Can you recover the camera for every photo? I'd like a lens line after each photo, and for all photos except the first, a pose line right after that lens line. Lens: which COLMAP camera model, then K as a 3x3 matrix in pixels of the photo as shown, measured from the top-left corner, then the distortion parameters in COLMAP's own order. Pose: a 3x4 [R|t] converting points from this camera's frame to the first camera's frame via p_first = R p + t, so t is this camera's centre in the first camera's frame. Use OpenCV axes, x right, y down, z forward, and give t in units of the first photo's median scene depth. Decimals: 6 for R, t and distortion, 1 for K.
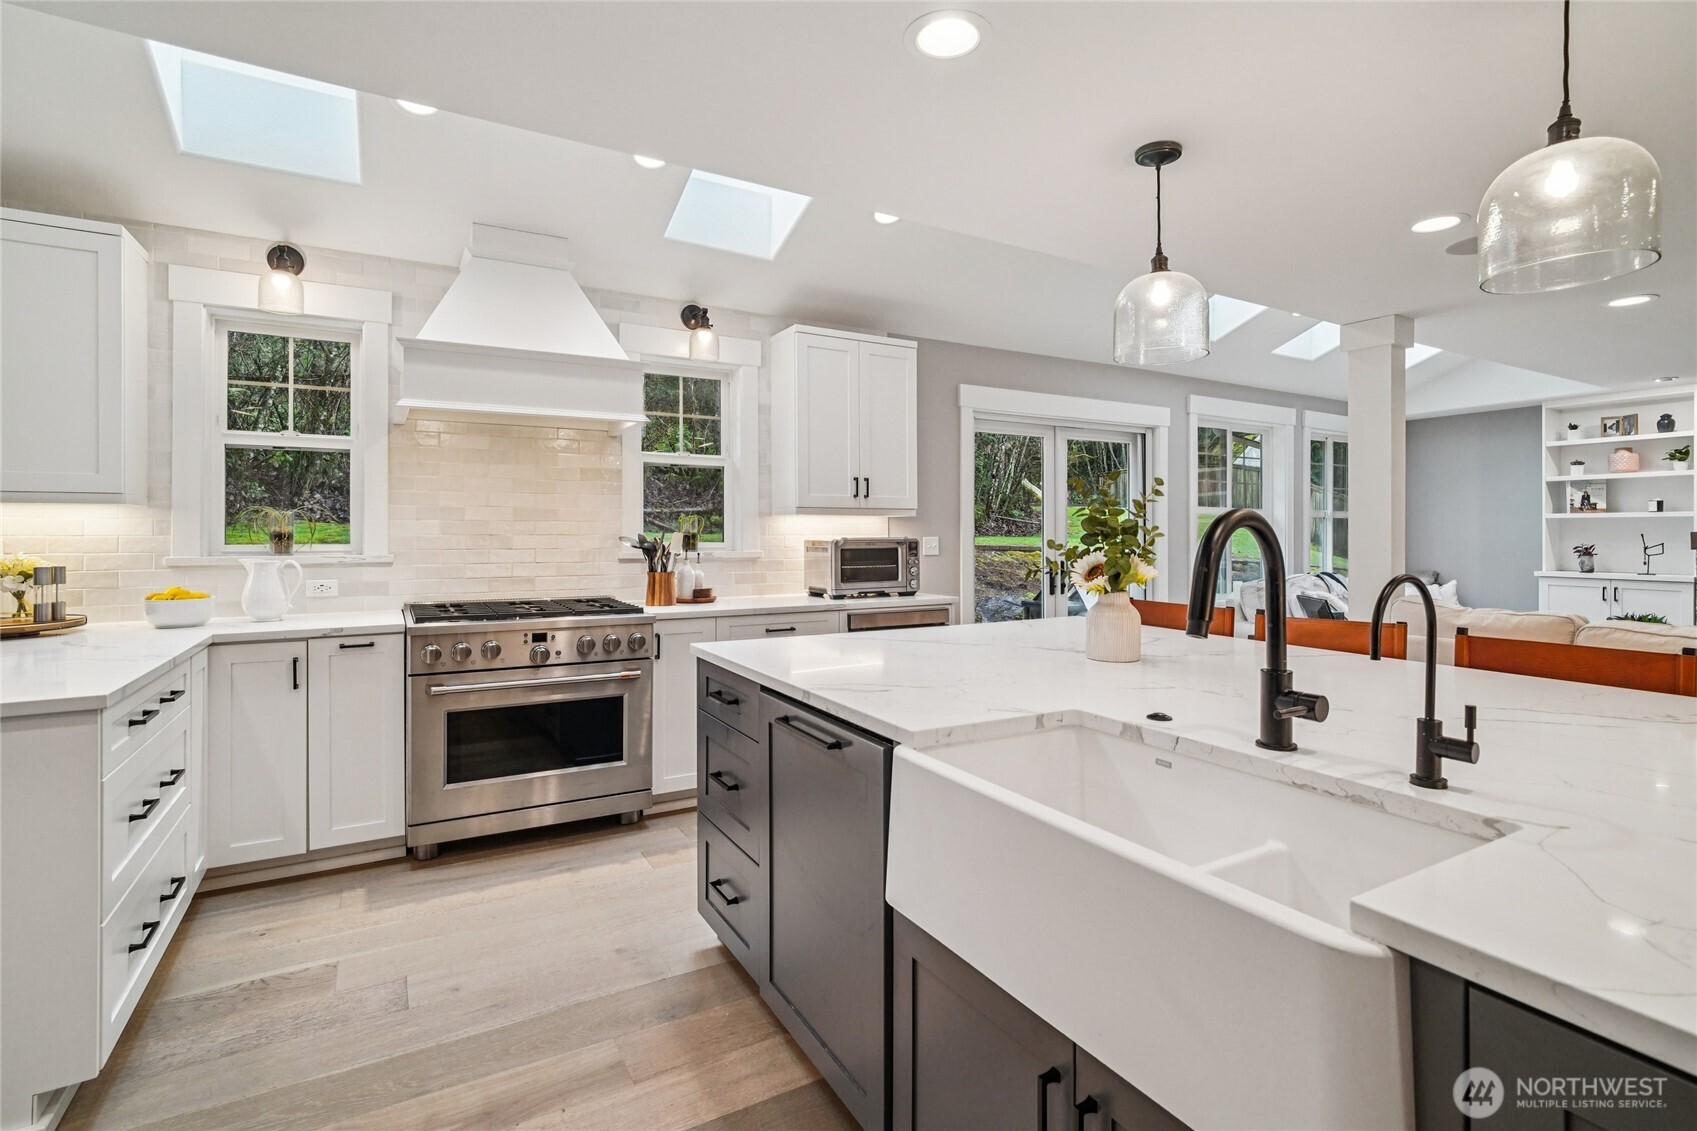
lens RADIAL K [[809.0, 0, 850.7], [0, 809.0, 535.9], [0, 0, 1]] dist [-0.009321, 0.000010]
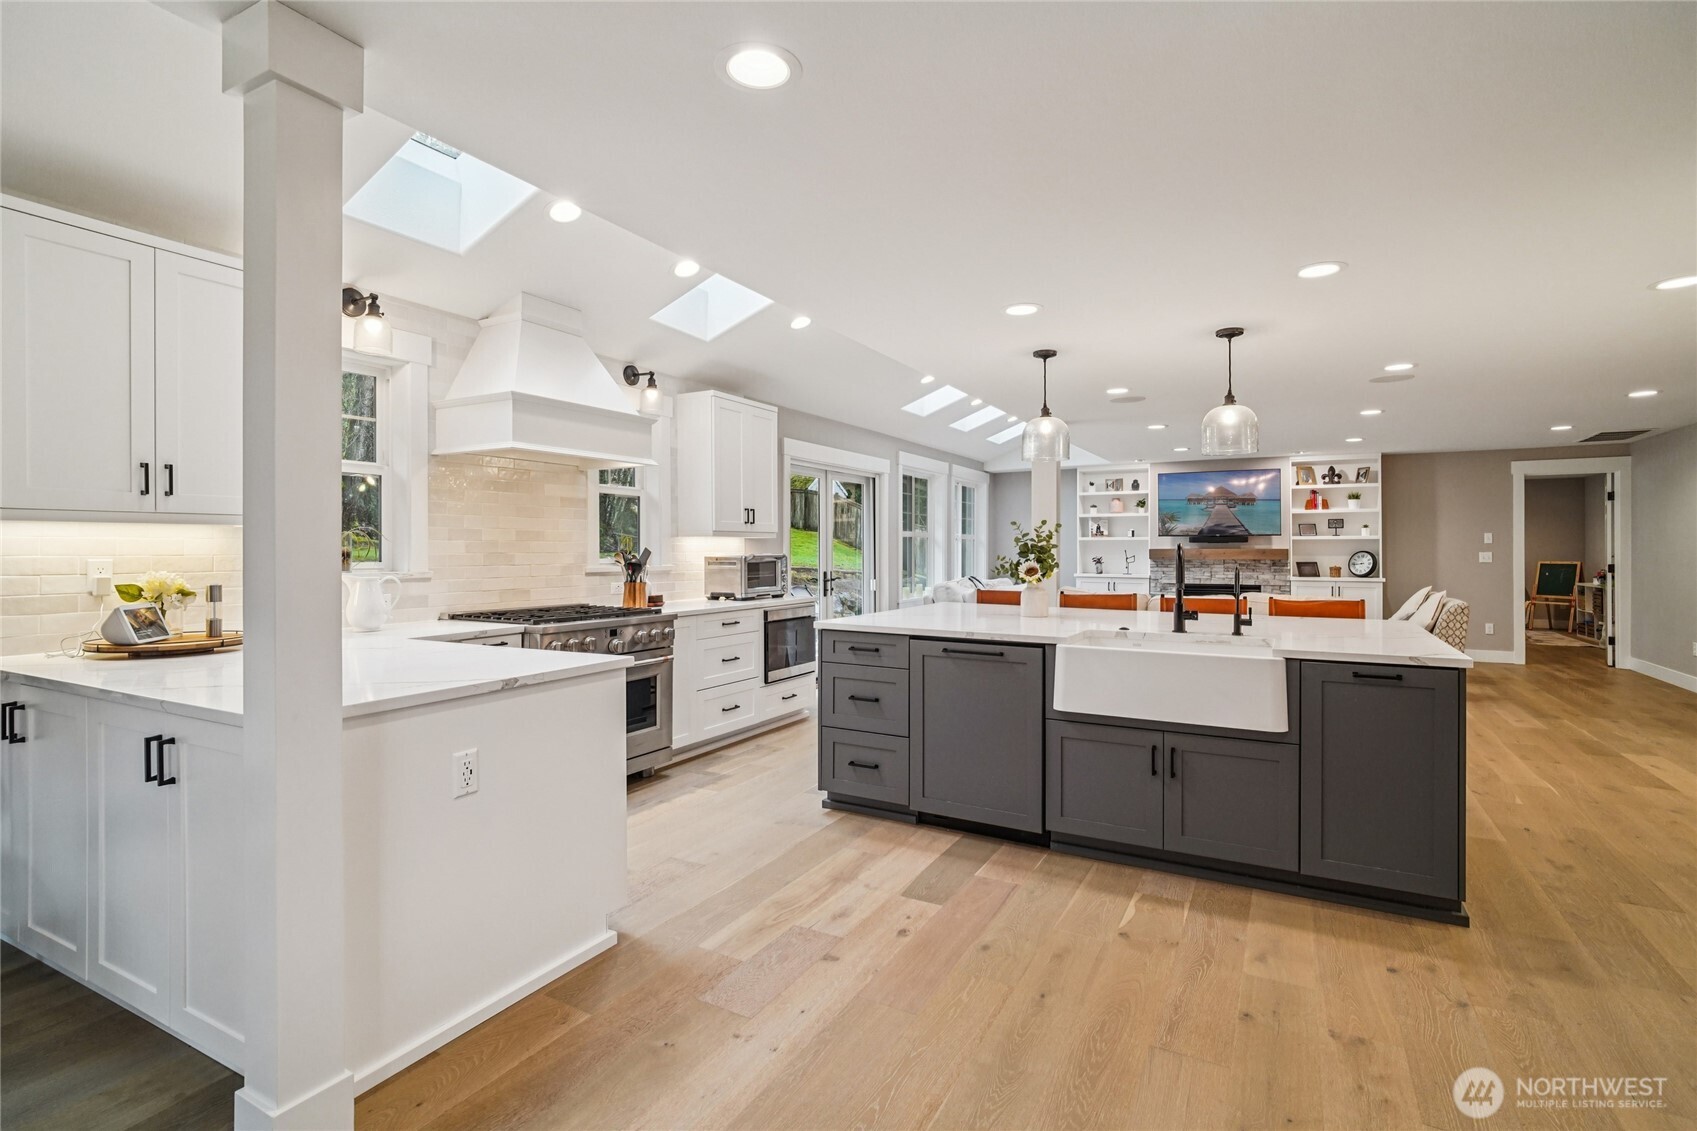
lens RADIAL K [[800.7, 0, 855.8], [0, 800.7, 550.0], [0, 0, 1]] dist [-0.009424, 0.000296]
pose [[0.856684, -0.001097, 0.515840, -0.551928], [0.001536, 0.999999, -0.000423, -0.004027], [-0.515839, 0.001154, 0.856685, -0.225669]]
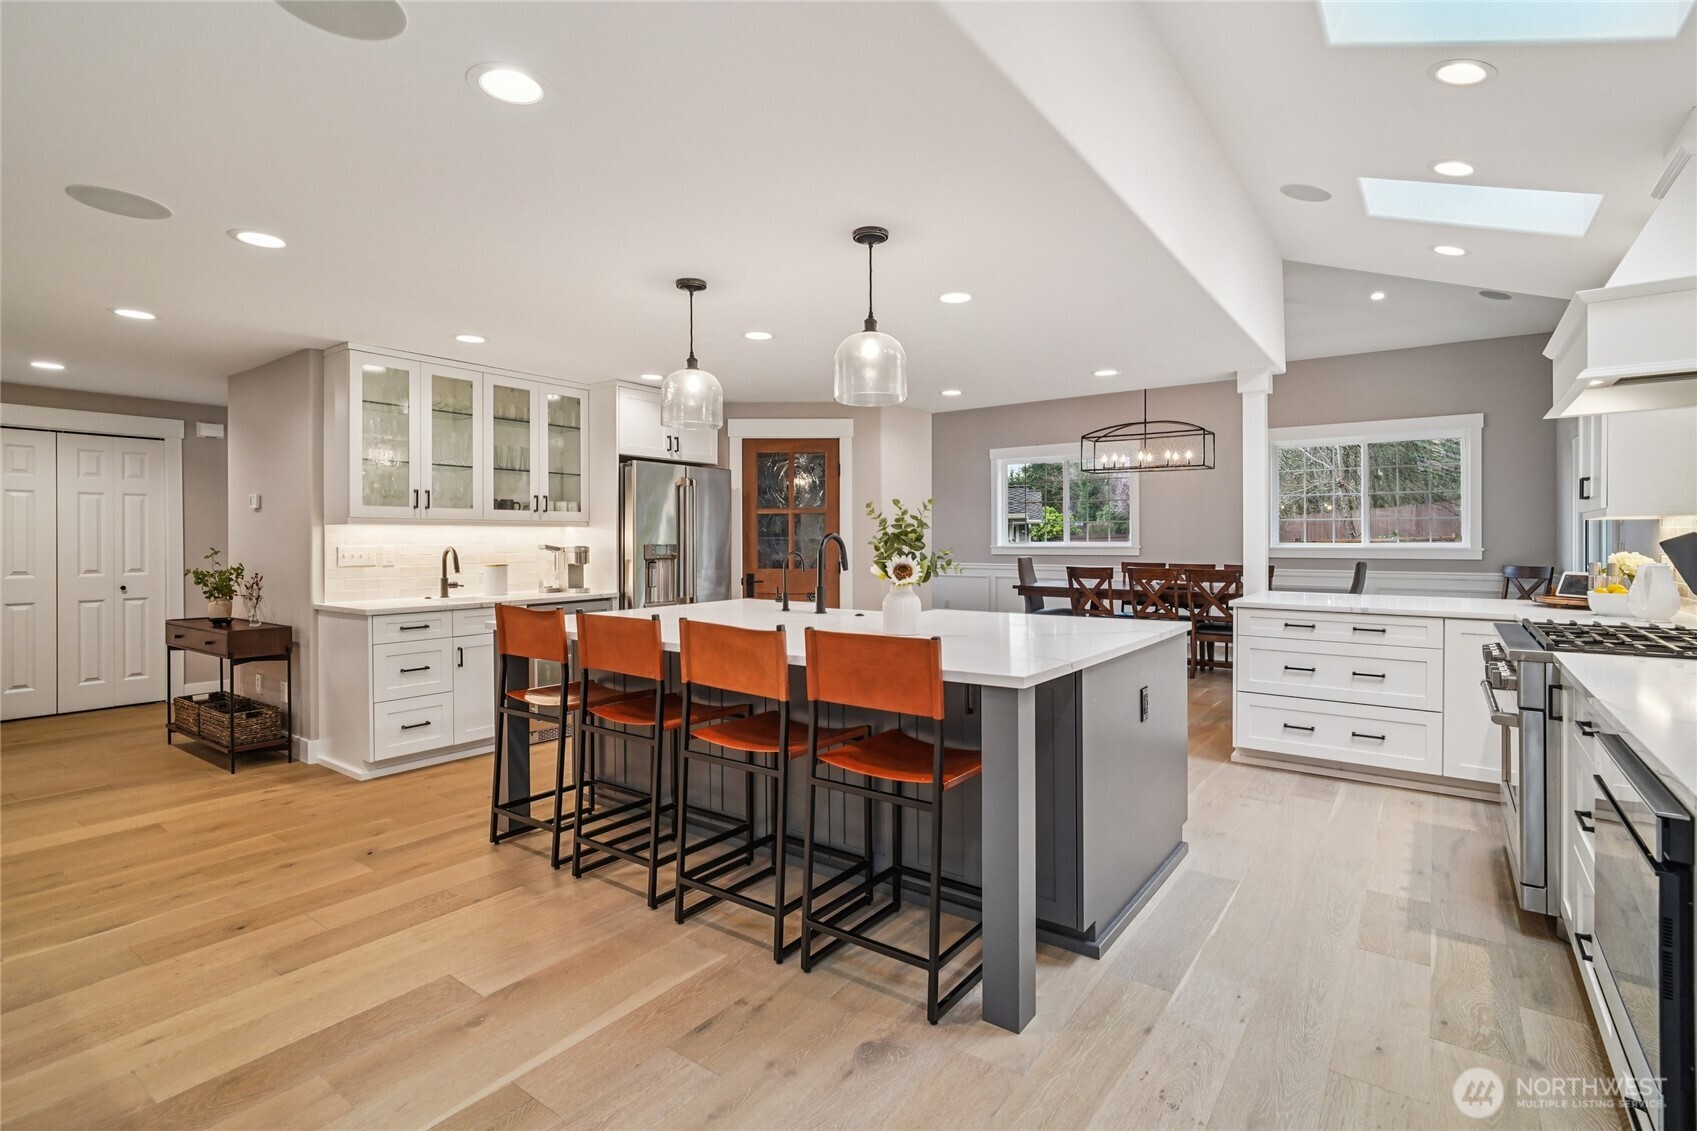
lens RADIAL K [[800.7, 0, 855.8], [0, 800.7, 550.0], [0, 0, 1]] dist [-0.009424, 0.000296]
pose [[-0.917164, 0.009626, -0.398395, 0.503677], [0.003092, 0.999850, 0.017039, -0.006558], [0.398499, 0.014396, -0.917056, 1.186359]]
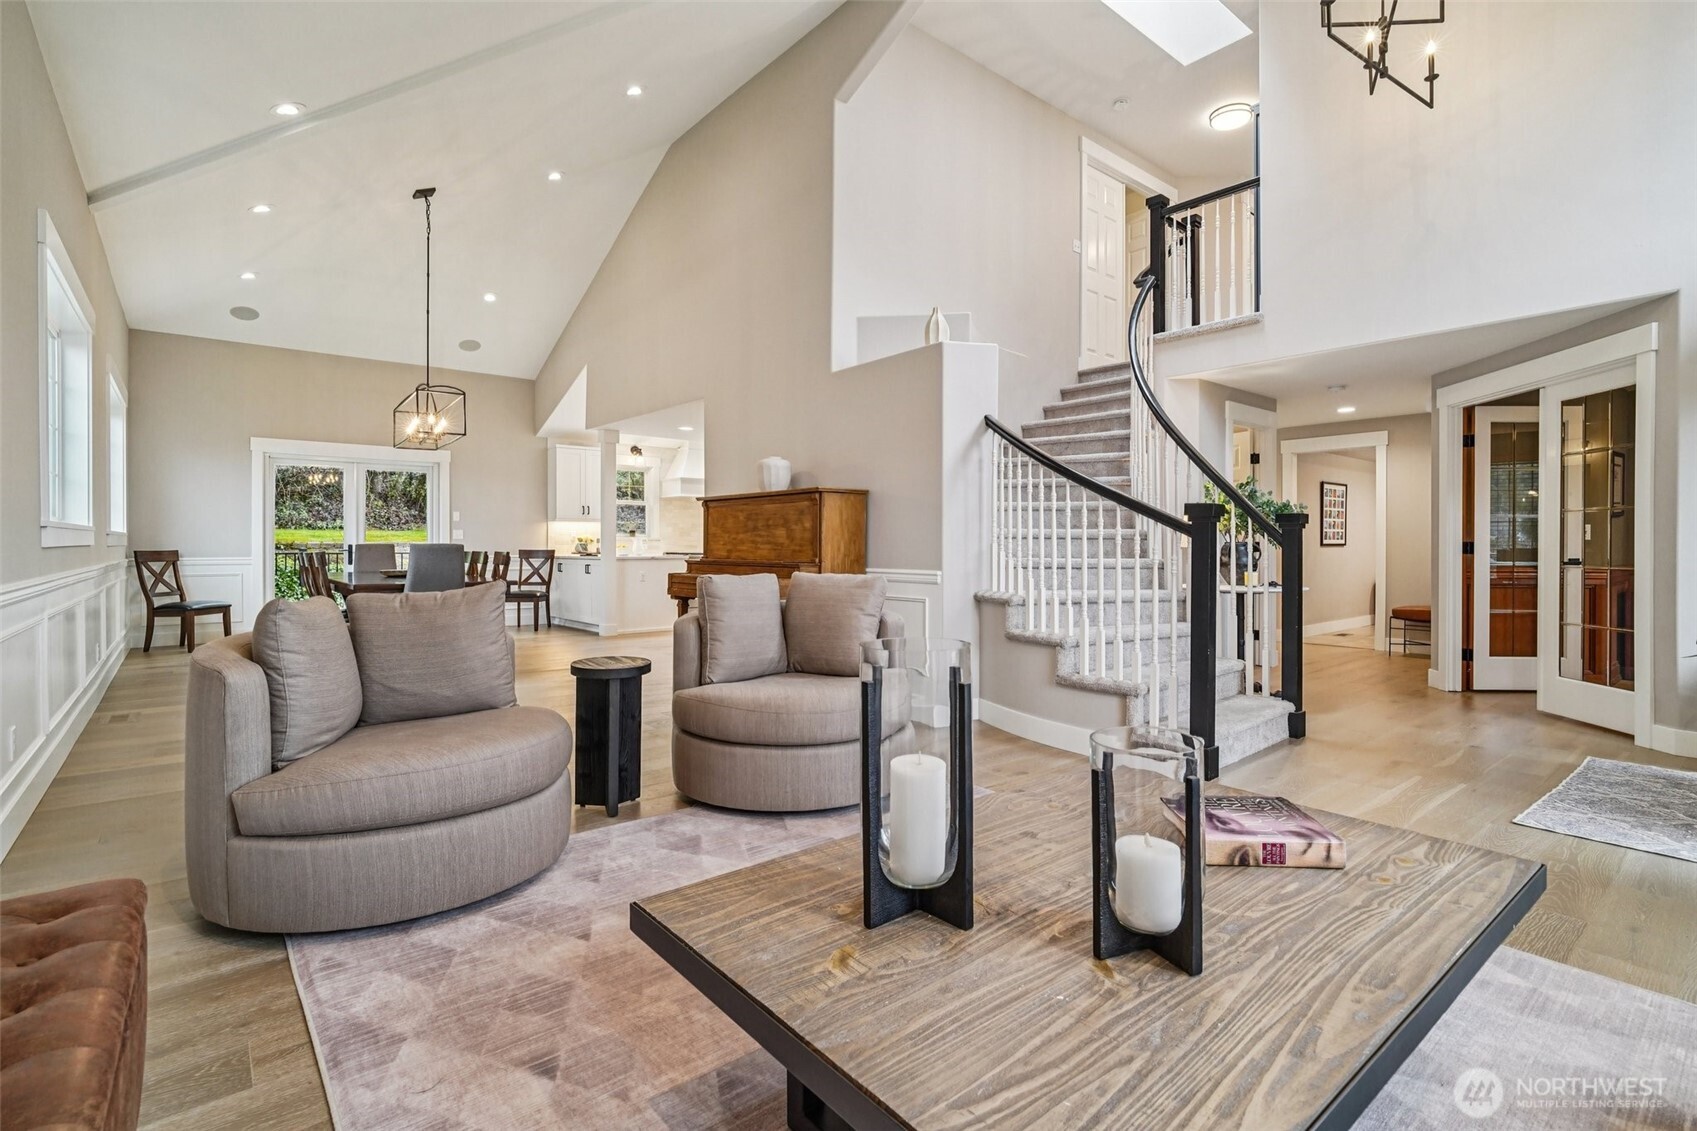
lens RADIAL K [[800.0, 0, 847.0], [0, 800.0, 552.2], [0, 0, 1]] dist [-0.008348, -0.000524]
pose [[0.988550, 0.000241, 0.150894, -0.269555], [-0.001111, 0.999983, 0.005684, 0.054862], [-0.150890, -0.005787, 0.988534, -2.033585]]
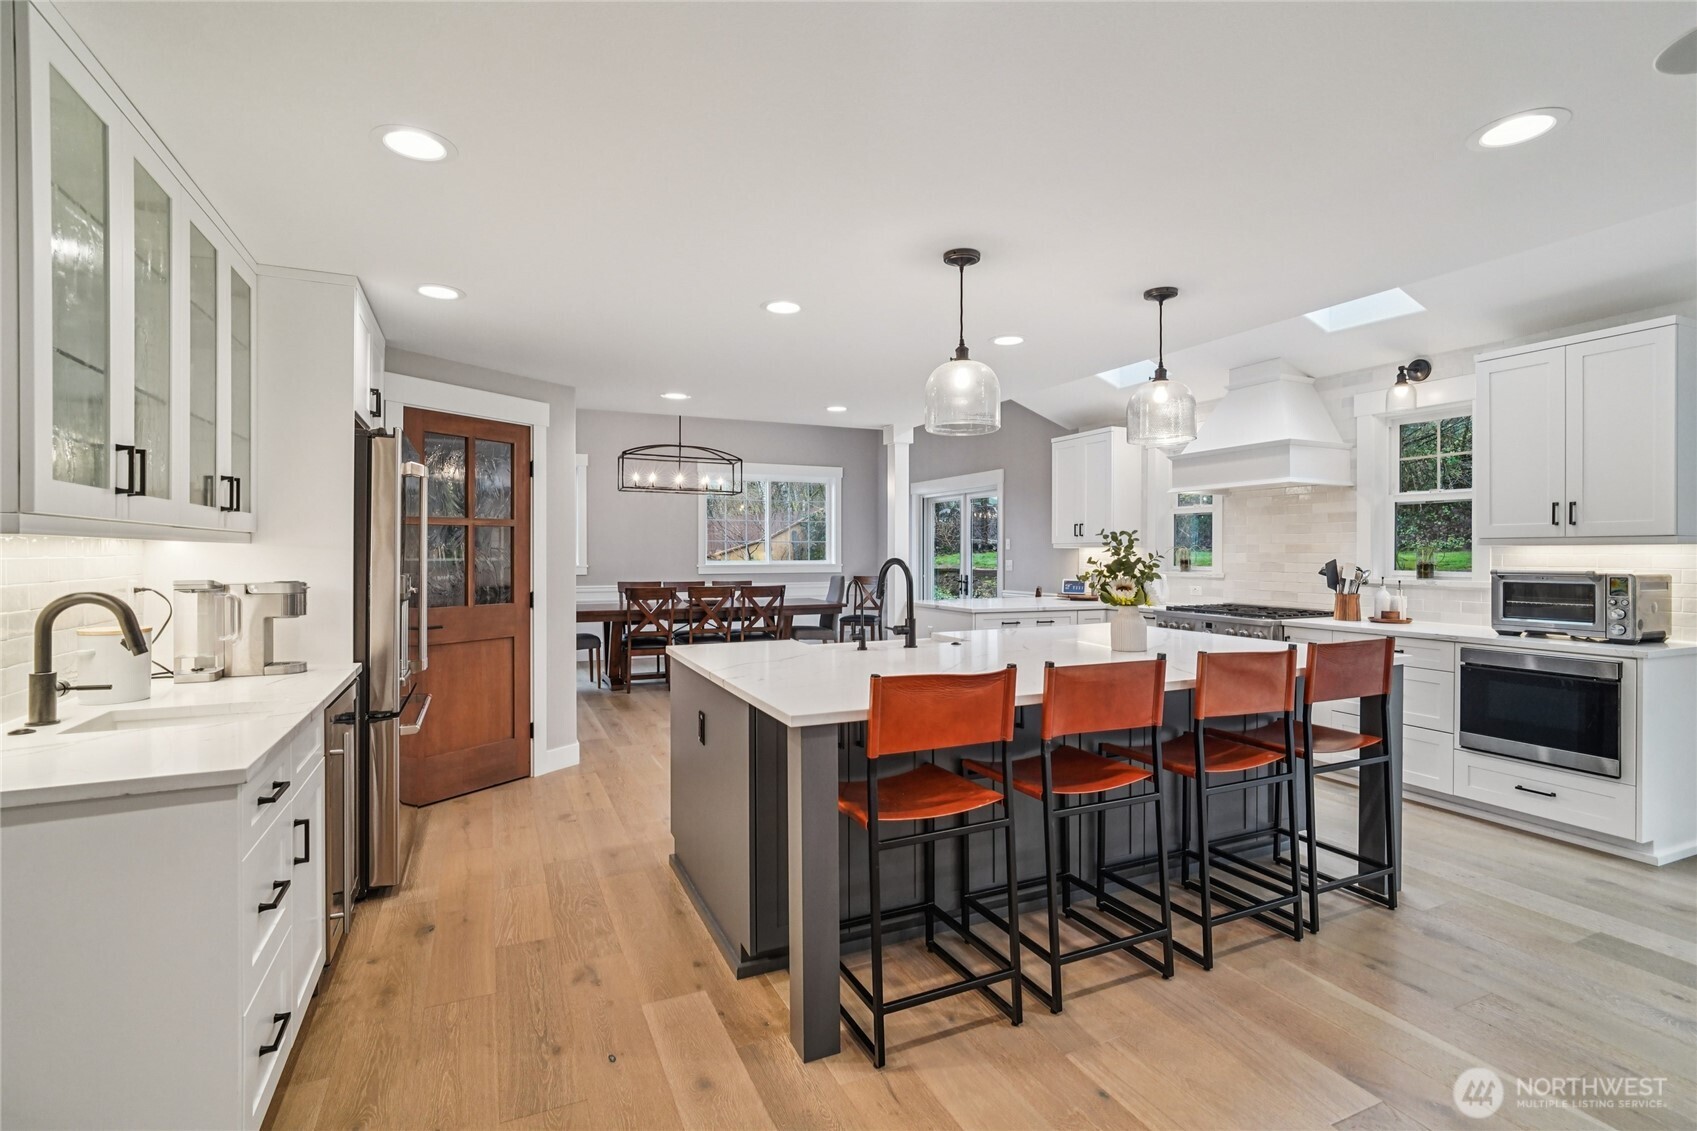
lens RADIAL K [[800.7, 0, 855.8], [0, 800.7, 550.0], [0, 0, 1]] dist [-0.009424, 0.000296]
pose [[-0.097342, -0.001277, -0.995250, 1.014975], [-0.002770, 0.999996, -0.001012, -0.019064], [0.995247, 0.002659, -0.097346, 0.342733]]
